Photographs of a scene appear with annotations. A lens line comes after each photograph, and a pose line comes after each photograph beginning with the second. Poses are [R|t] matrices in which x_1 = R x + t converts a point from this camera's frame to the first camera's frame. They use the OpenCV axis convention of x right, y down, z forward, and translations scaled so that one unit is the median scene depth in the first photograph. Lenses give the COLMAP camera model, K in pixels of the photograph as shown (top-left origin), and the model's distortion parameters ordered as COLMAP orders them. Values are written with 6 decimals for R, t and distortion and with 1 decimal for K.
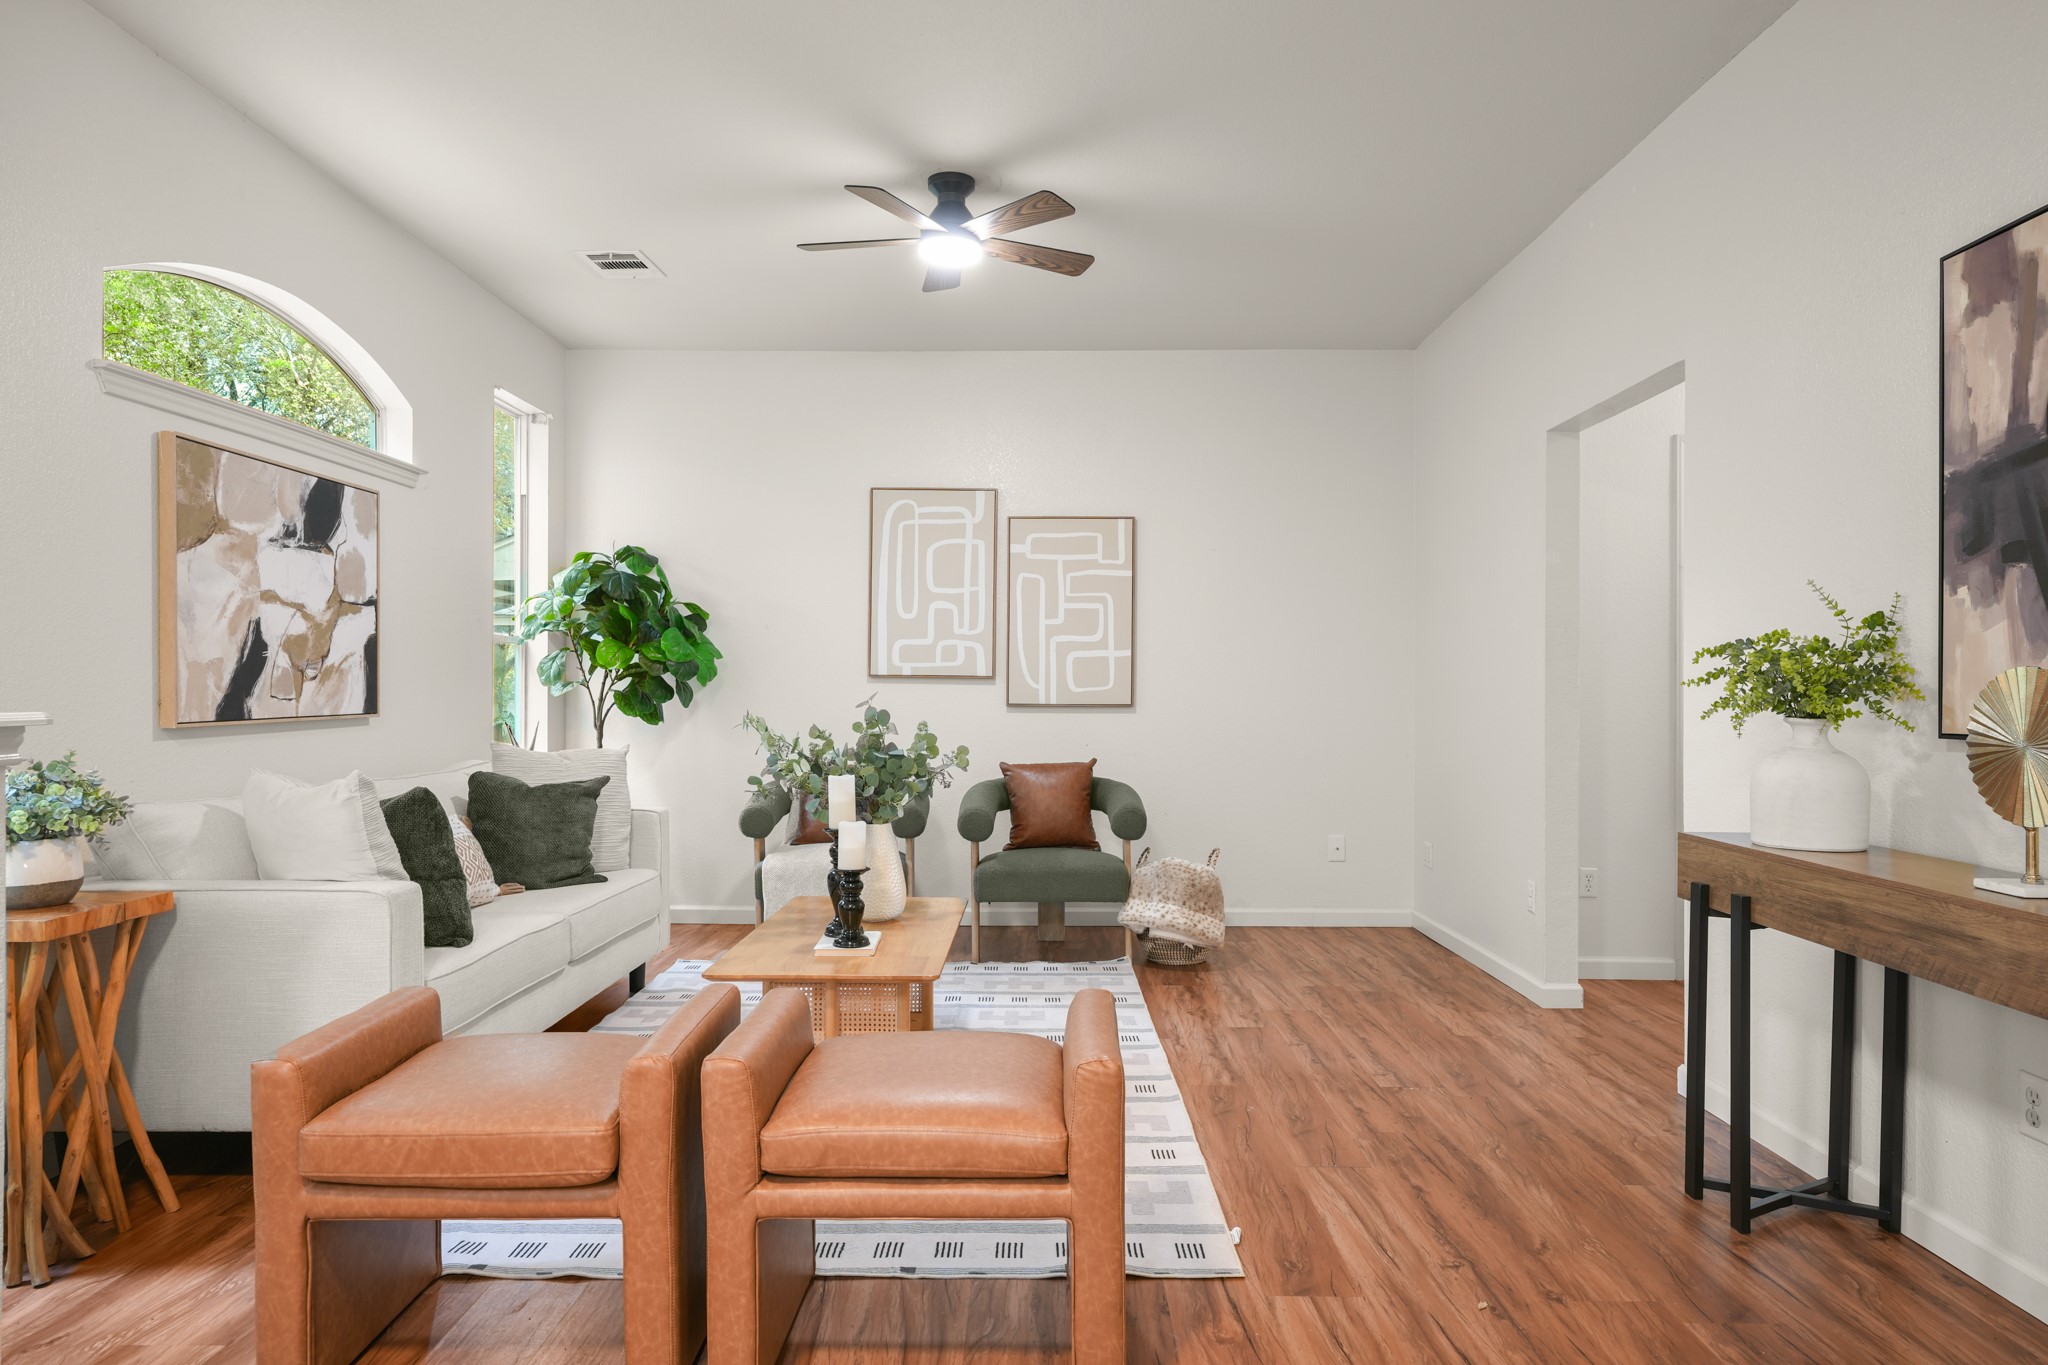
lens RADIAL K [[1256.2, 0, 1025.2], [0, 1256.2, 694.0], [0, 0, 1]] dist [0.000732, 0.003112]
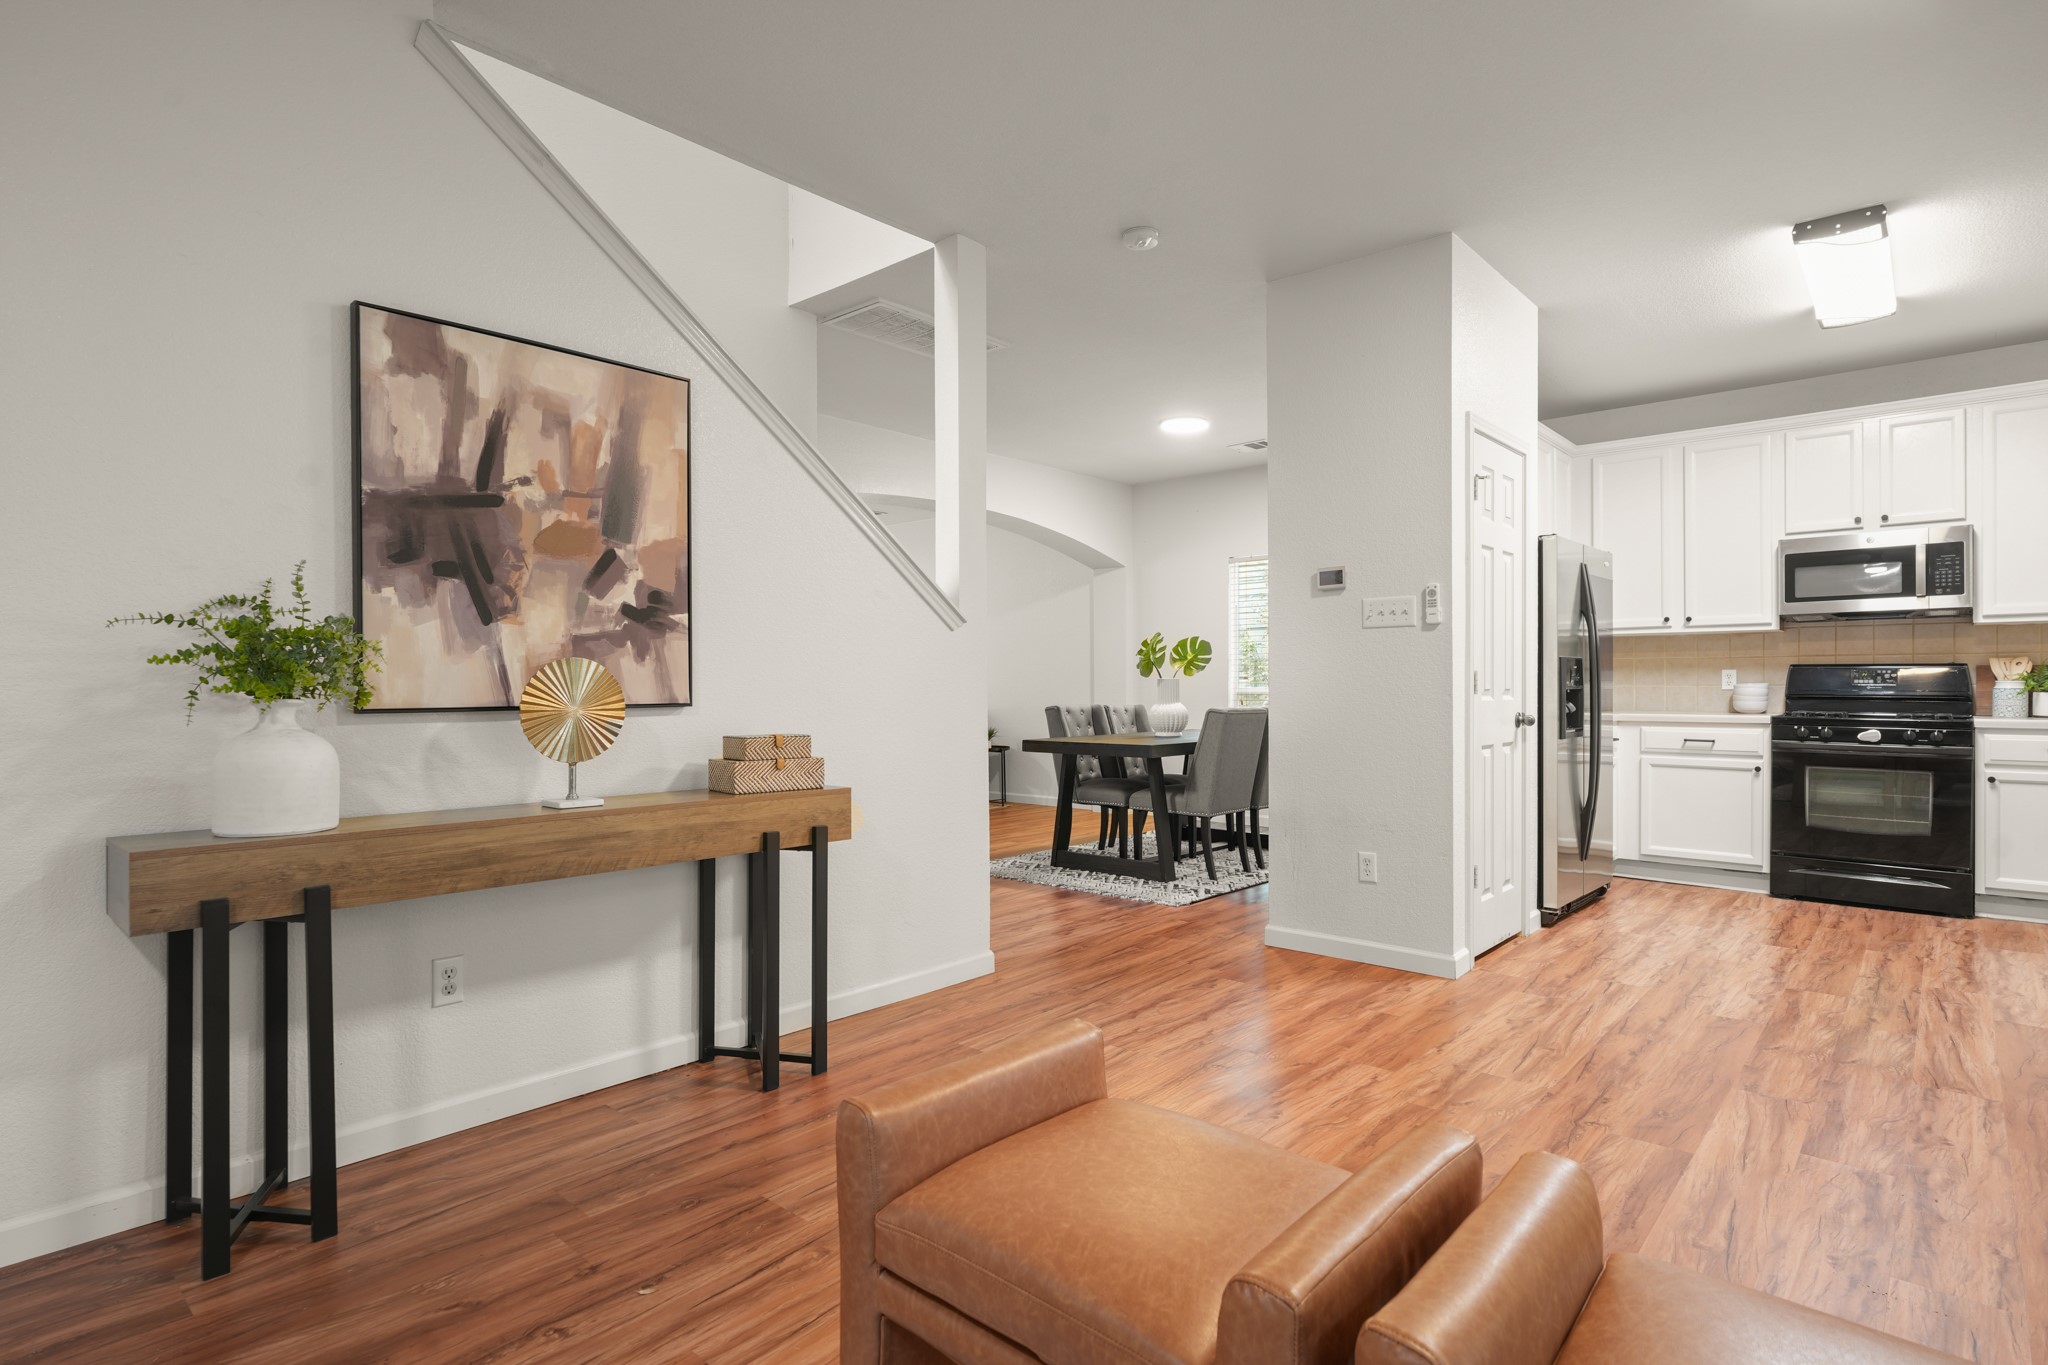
lens RADIAL K [[1042.0, 0, 1024.2], [0, 1042.0, 687.3], [0, 0, 1]] dist [-0.002672, 0.000686]
pose [[-0.750644, -0.001737, 0.660704, -0.239855], [0.002560, 0.999981, 0.005537, 0.004642], [-0.660702, 0.005848, -0.750626, 0.849680]]
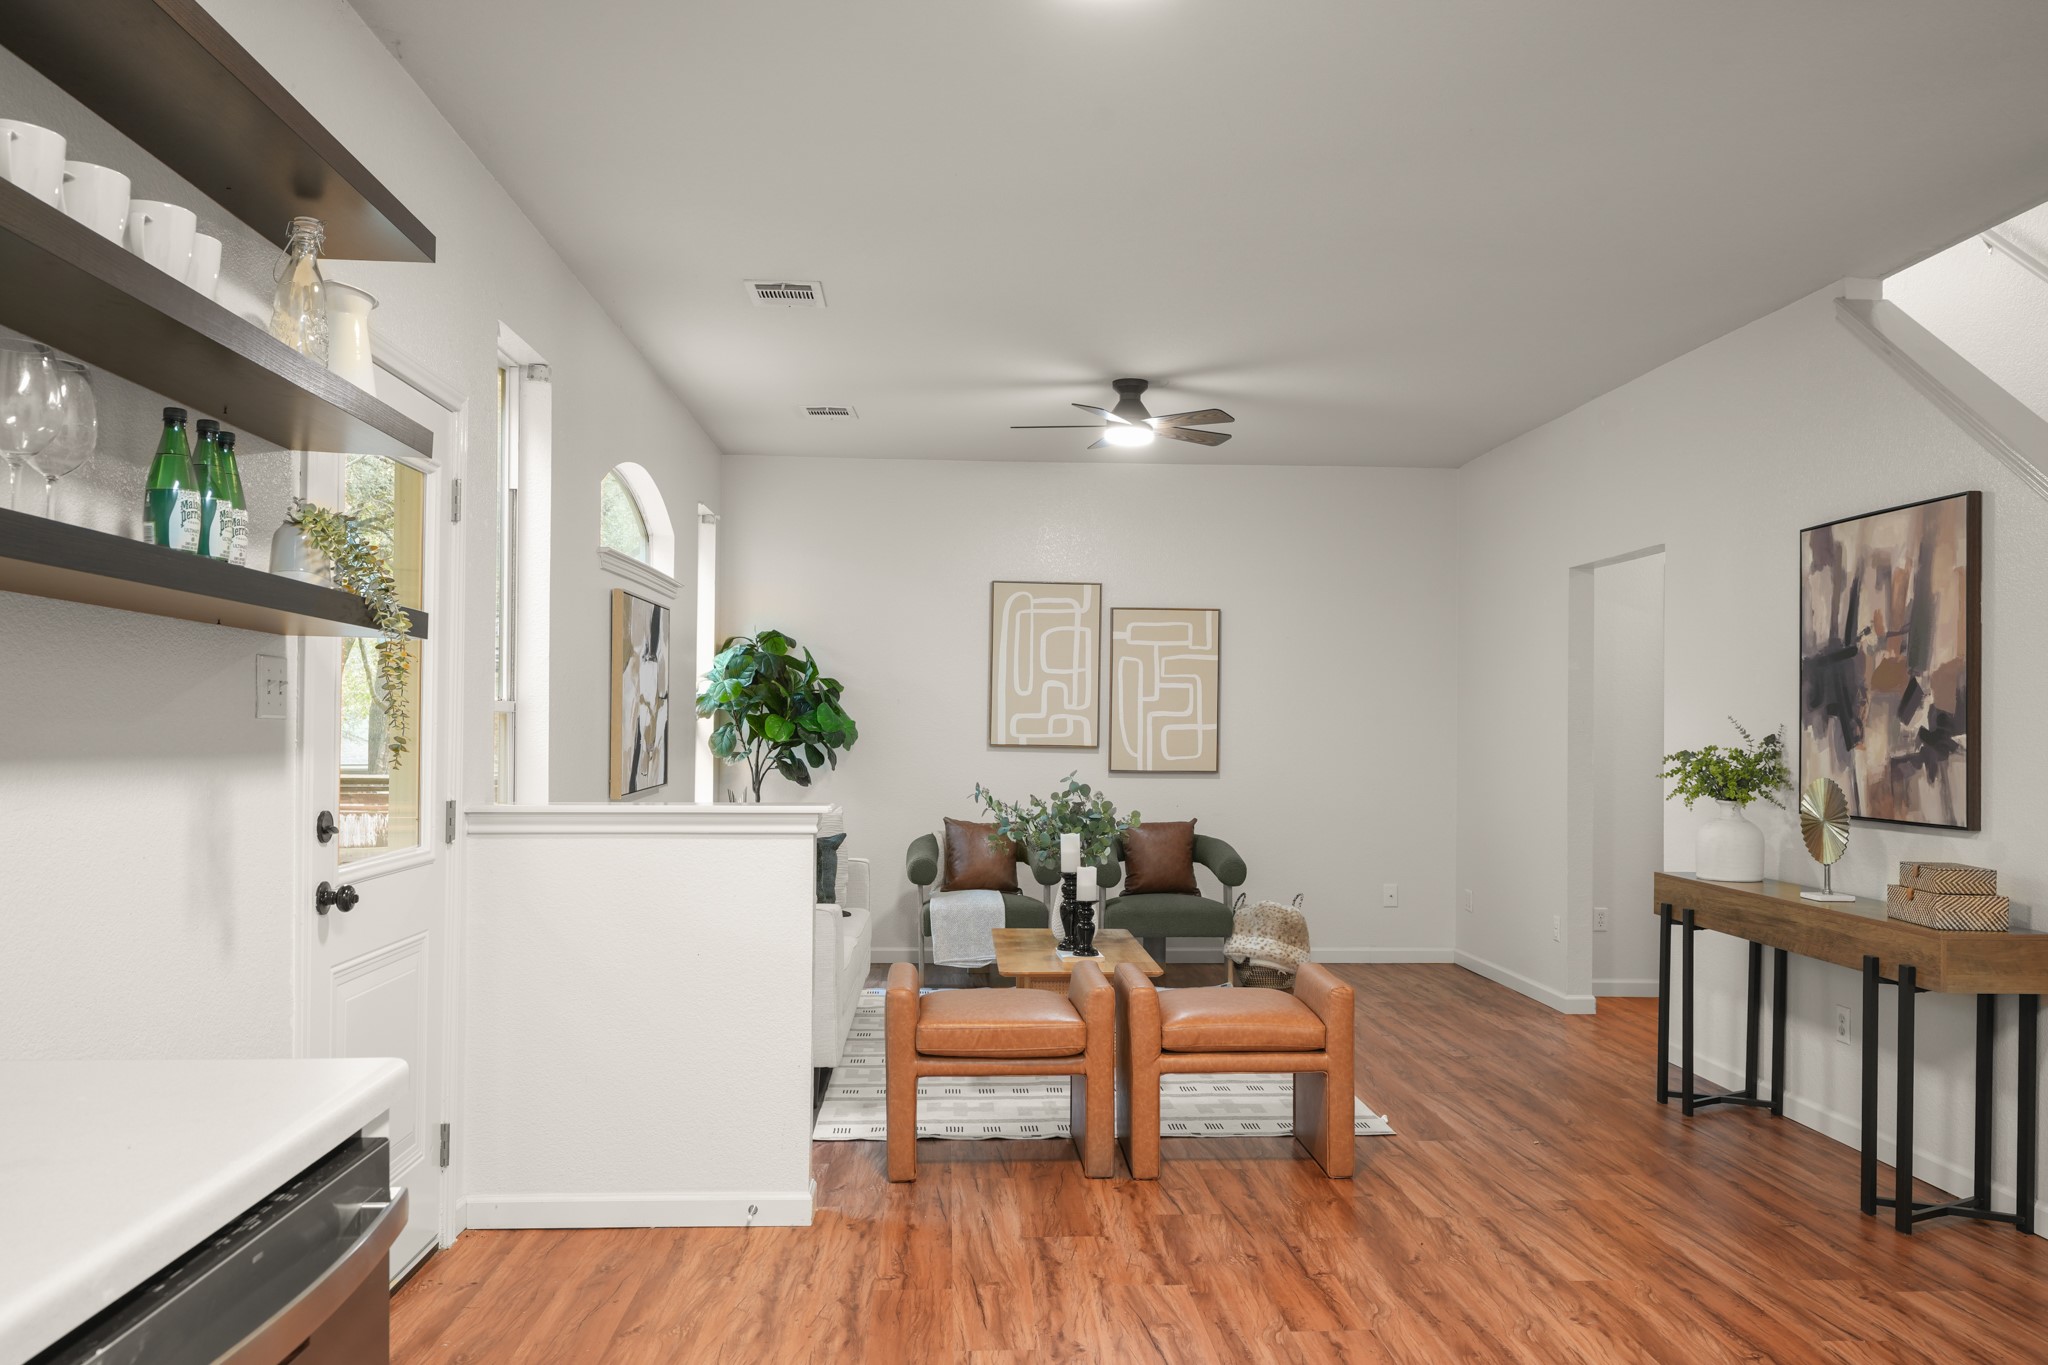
lens RADIAL K [[1563.2, 0, 1027.5], [0, 1563.2, 712.5], [0, 0, 1]] dist [0.002948, 0.004705]
pose [[0.997815, 0.006655, 0.065740, -0.288274], [-0.006023, 0.999934, -0.009801, -0.047691], [-0.065801, 0.009384, 0.997789, -0.664659]]
